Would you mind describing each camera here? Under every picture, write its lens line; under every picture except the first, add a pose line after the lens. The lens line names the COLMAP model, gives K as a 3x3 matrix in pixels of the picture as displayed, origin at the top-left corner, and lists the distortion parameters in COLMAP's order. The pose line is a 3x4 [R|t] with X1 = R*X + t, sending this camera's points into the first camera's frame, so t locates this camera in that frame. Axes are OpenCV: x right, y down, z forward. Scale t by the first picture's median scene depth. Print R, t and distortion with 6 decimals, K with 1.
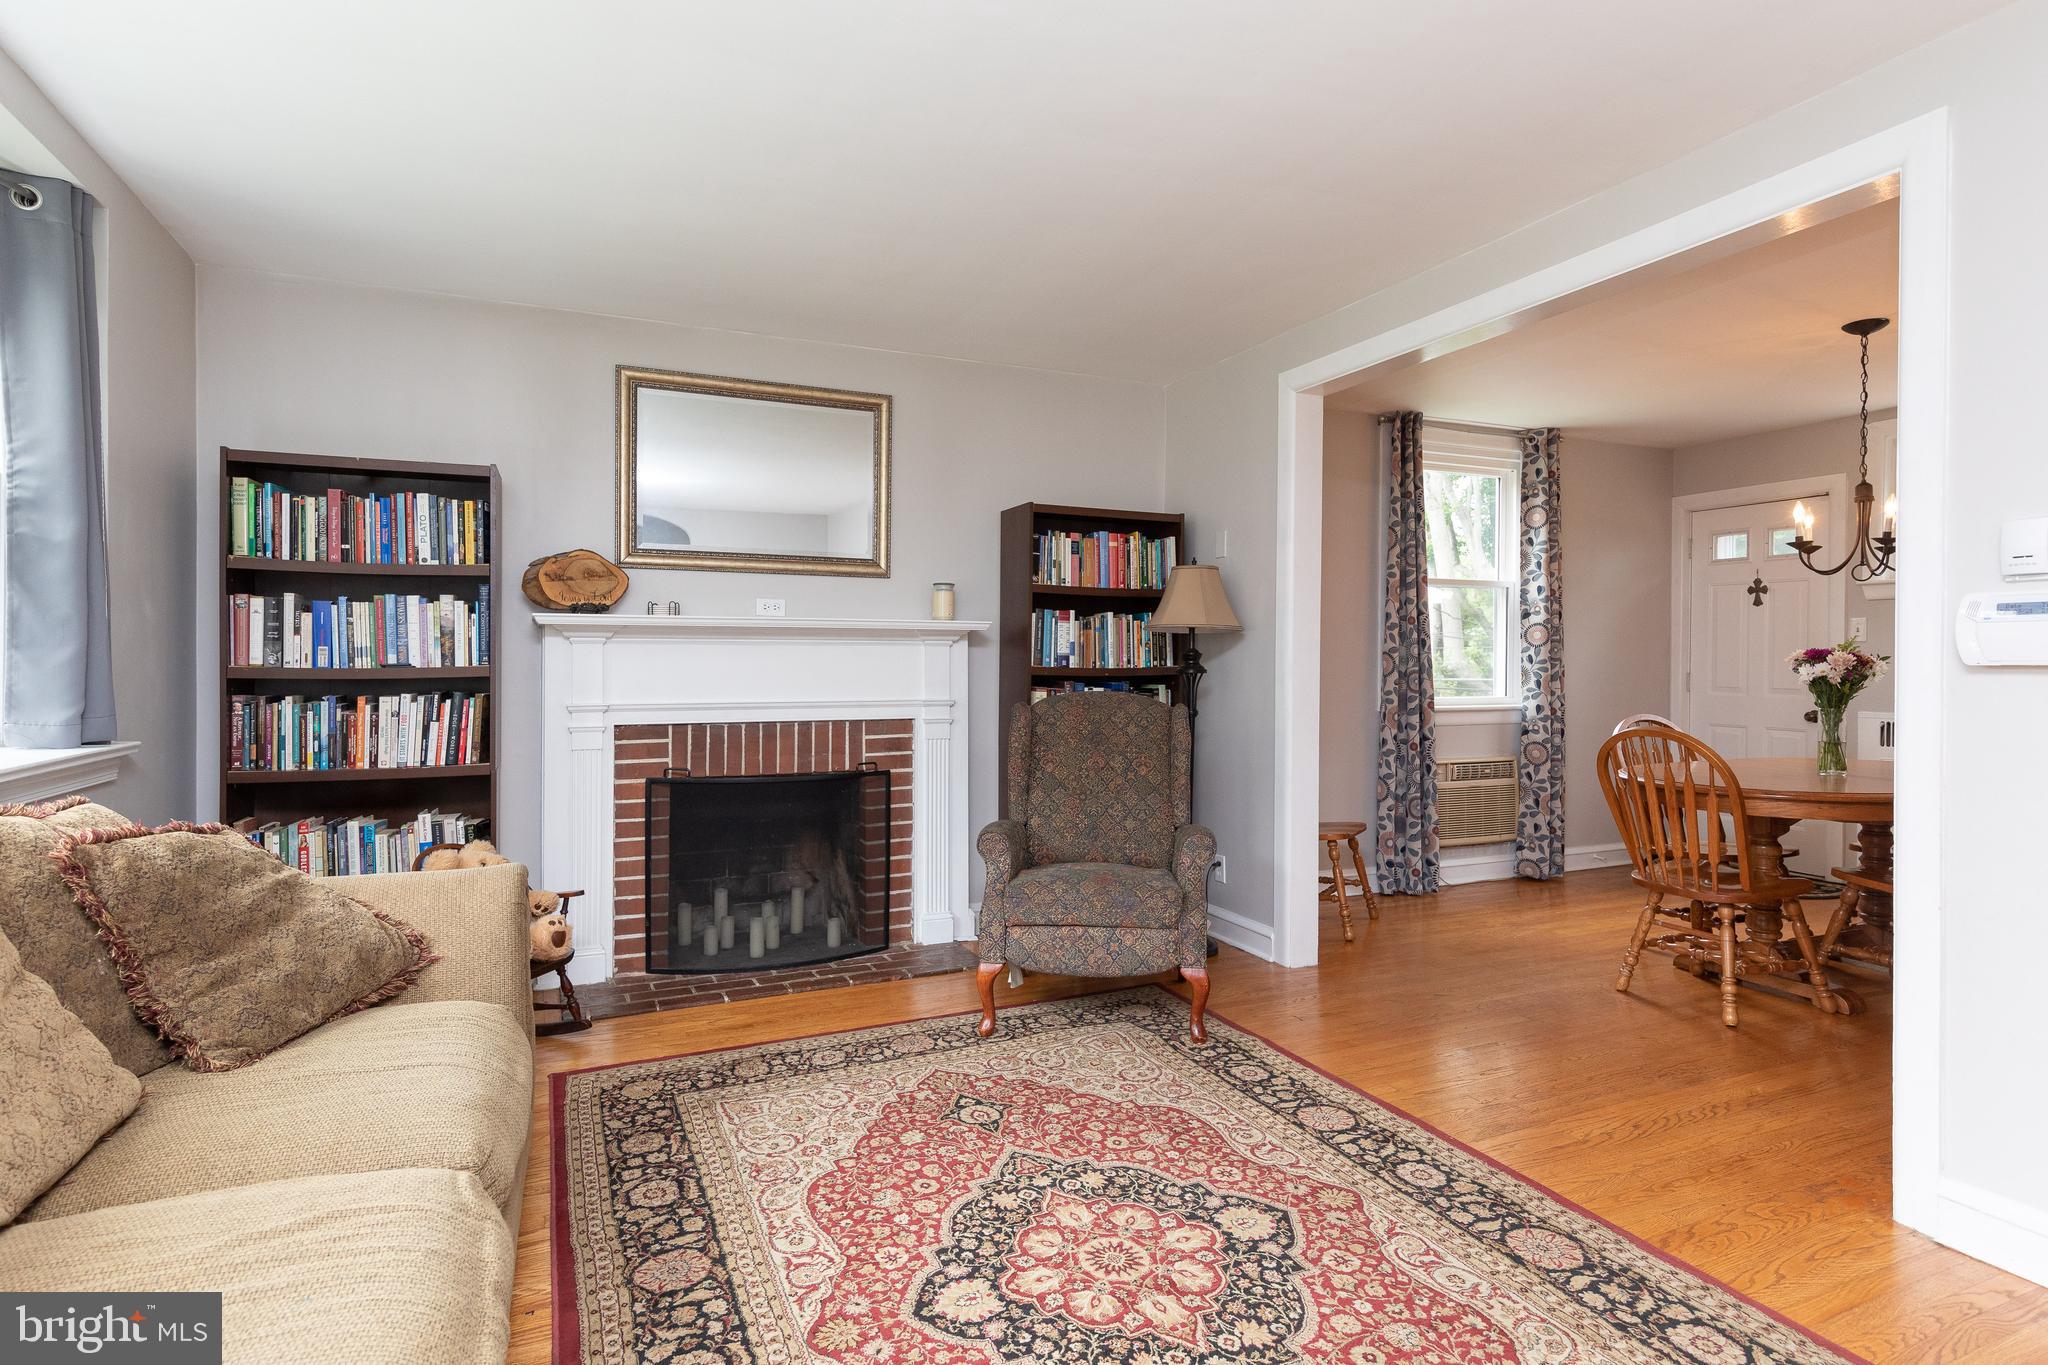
lens RADIAL K [[1051.1, 0, 1028.8], [0, 1051.1, 673.6], [0, 0, 1]] dist [0.009772, -0.000155]
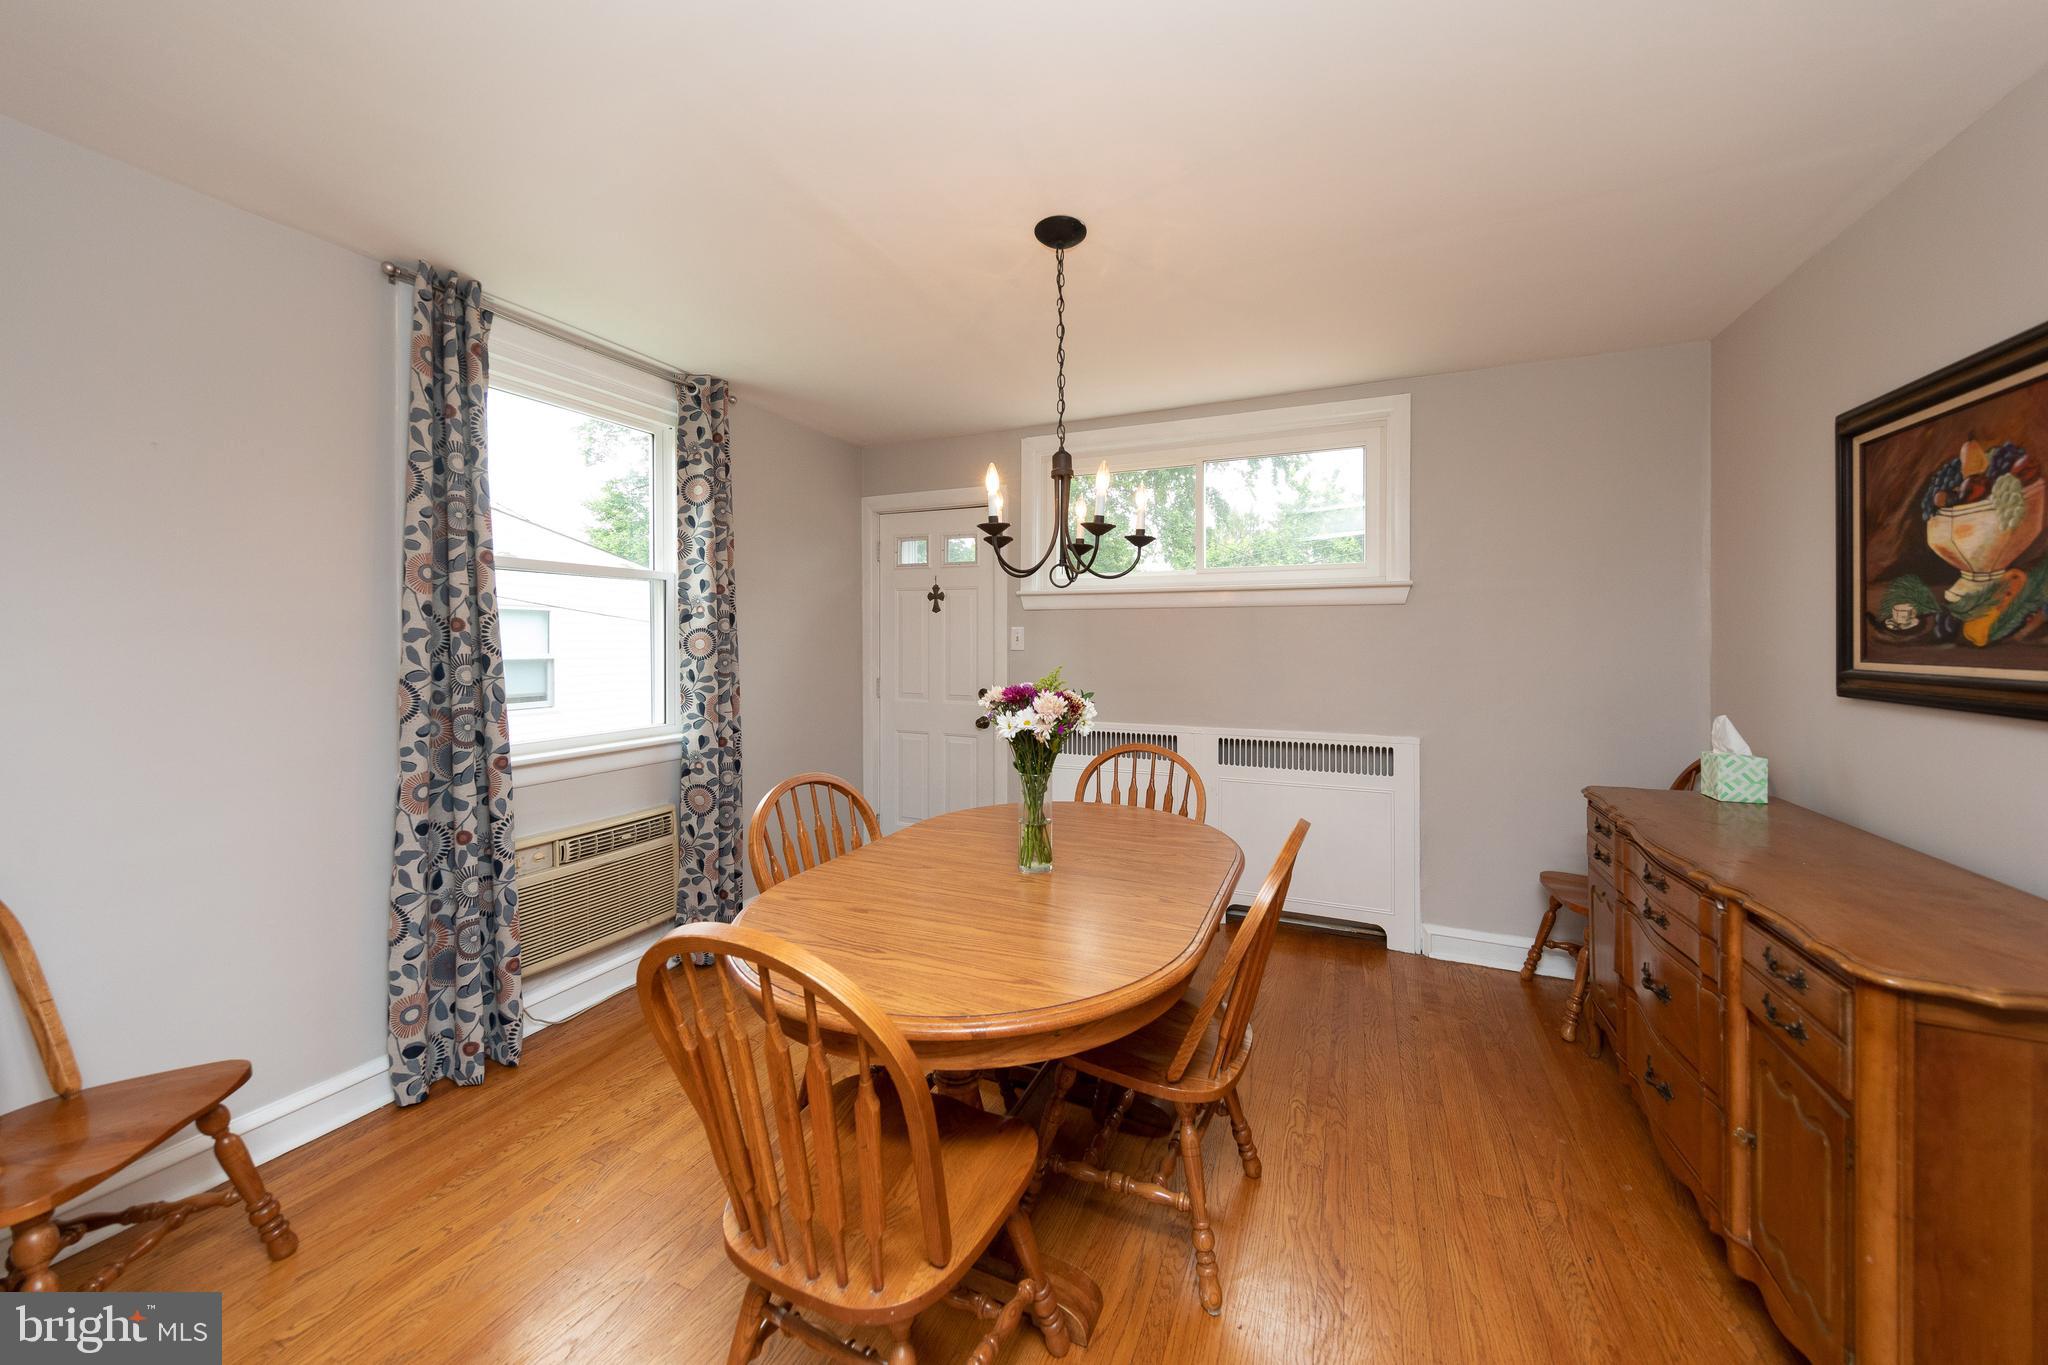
lens RADIAL K [[714.8, 0, 1039.2], [0, 714.8, 645.0], [0, 0, 1]] dist [0.004050, -0.000580]
pose [[0.728497, -0.008650, 0.684995, 0.501068], [0.010492, 0.999944, 0.001469, -0.055884], [-0.684969, 0.006116, 0.728547, 0.741949]]
